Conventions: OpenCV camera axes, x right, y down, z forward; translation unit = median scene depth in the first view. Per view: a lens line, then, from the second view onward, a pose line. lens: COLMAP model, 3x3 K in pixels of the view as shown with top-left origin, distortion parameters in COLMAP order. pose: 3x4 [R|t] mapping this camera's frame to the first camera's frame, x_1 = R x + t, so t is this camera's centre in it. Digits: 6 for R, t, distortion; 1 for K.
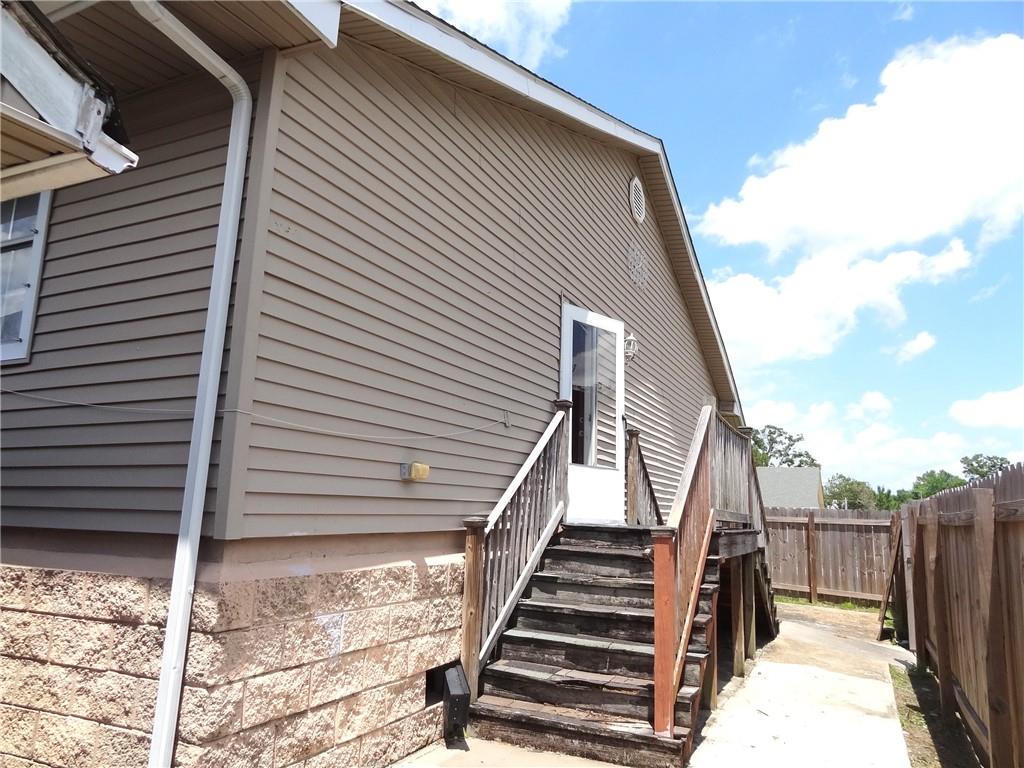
lens RADIAL K [[716.5, 0, 512.0], [0, 716.5, 384.0], [0, 0, 1]] dist [0.003574, 0.004430]
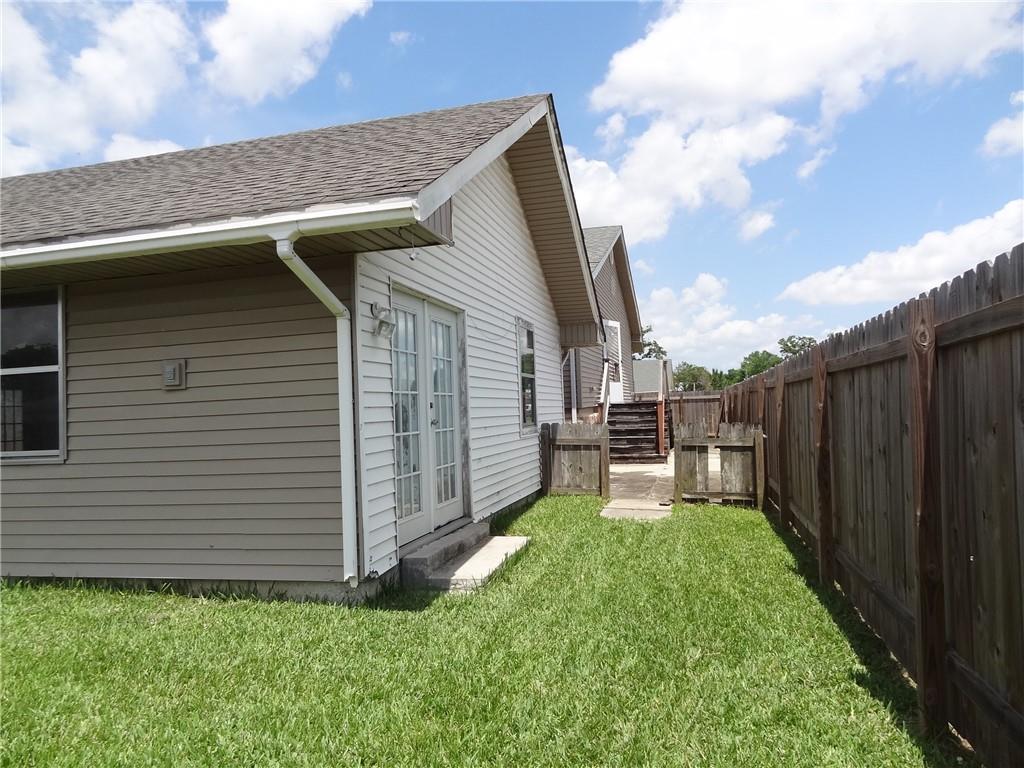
lens RADIAL K [[716.5, 0, 512.0], [0, 716.5, 384.0], [0, 0, 1]] dist [0.003574, 0.004430]
pose [[0.979415, -0.060030, 0.192723, -0.045364], [0.031817, 0.988732, 0.146279, -0.016207], [-0.199332, -0.137136, 0.970289, -0.087666]]
